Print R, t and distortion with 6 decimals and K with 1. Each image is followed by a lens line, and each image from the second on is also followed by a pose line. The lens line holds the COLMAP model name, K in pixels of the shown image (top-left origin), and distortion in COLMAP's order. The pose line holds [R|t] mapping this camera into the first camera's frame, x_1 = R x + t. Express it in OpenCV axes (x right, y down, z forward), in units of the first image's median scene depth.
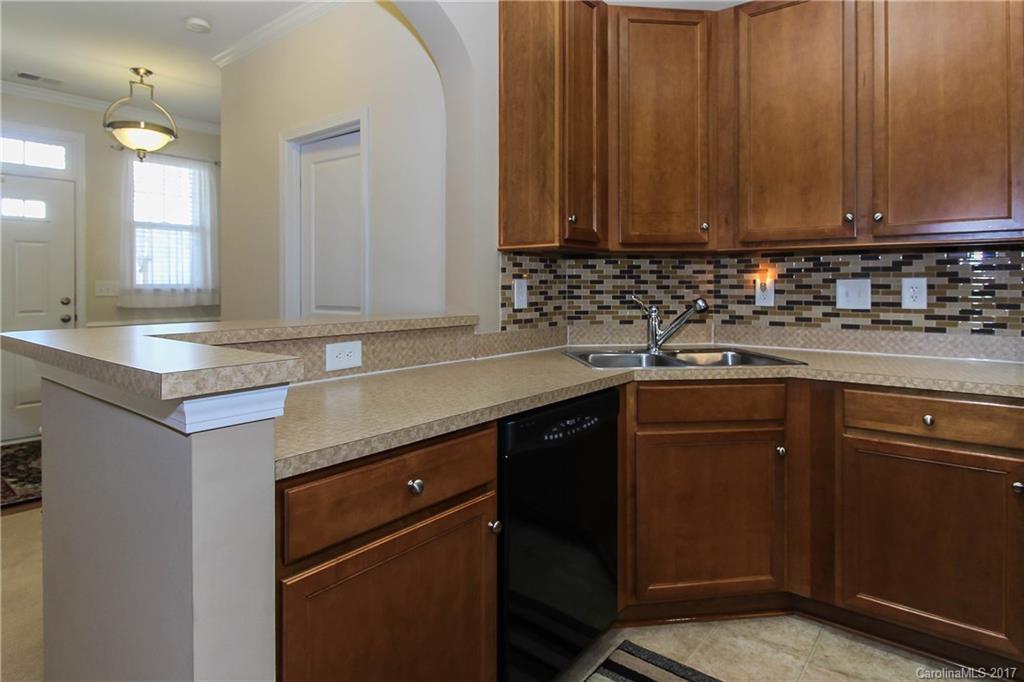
lens RADIAL K [[527.8, 0, 512.0], [0, 527.8, 275.1], [0, 0, 1]] dist [0.007102, -0.000210]
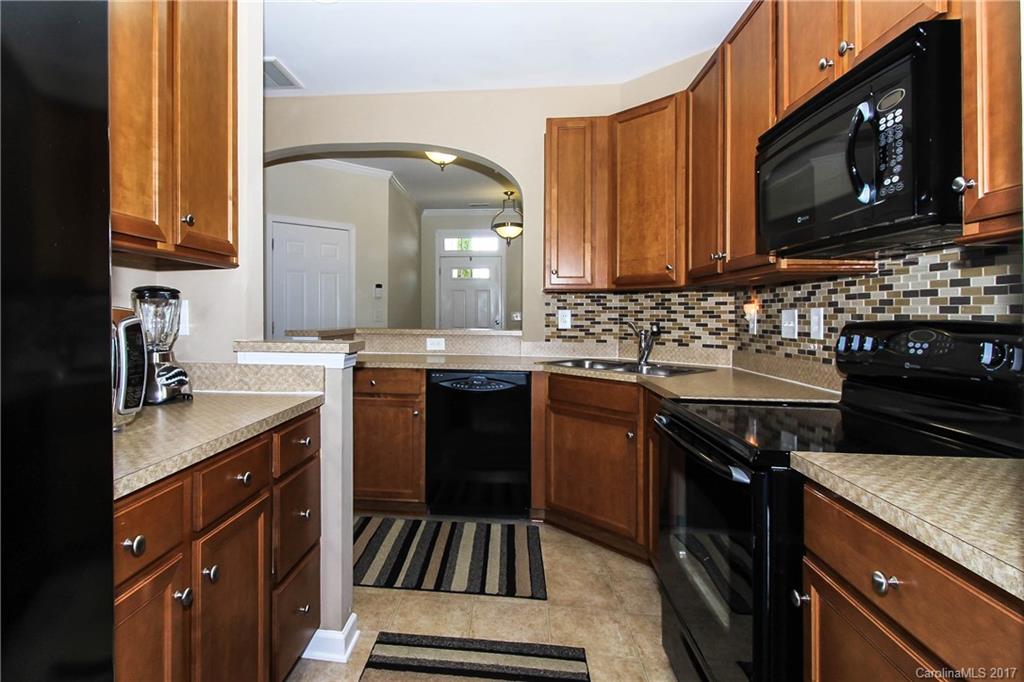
lens RADIAL K [[487.8, 0, 508.9], [0, 487.8, 302.4], [0, 0, 1]] dist [0.003365, 0.000584]
pose [[0.617307, -0.012894, -0.786617, 0.987394], [0.005310, 0.999911, -0.012224, 0.002576], [0.786705, 0.003369, 0.617320, -0.013451]]
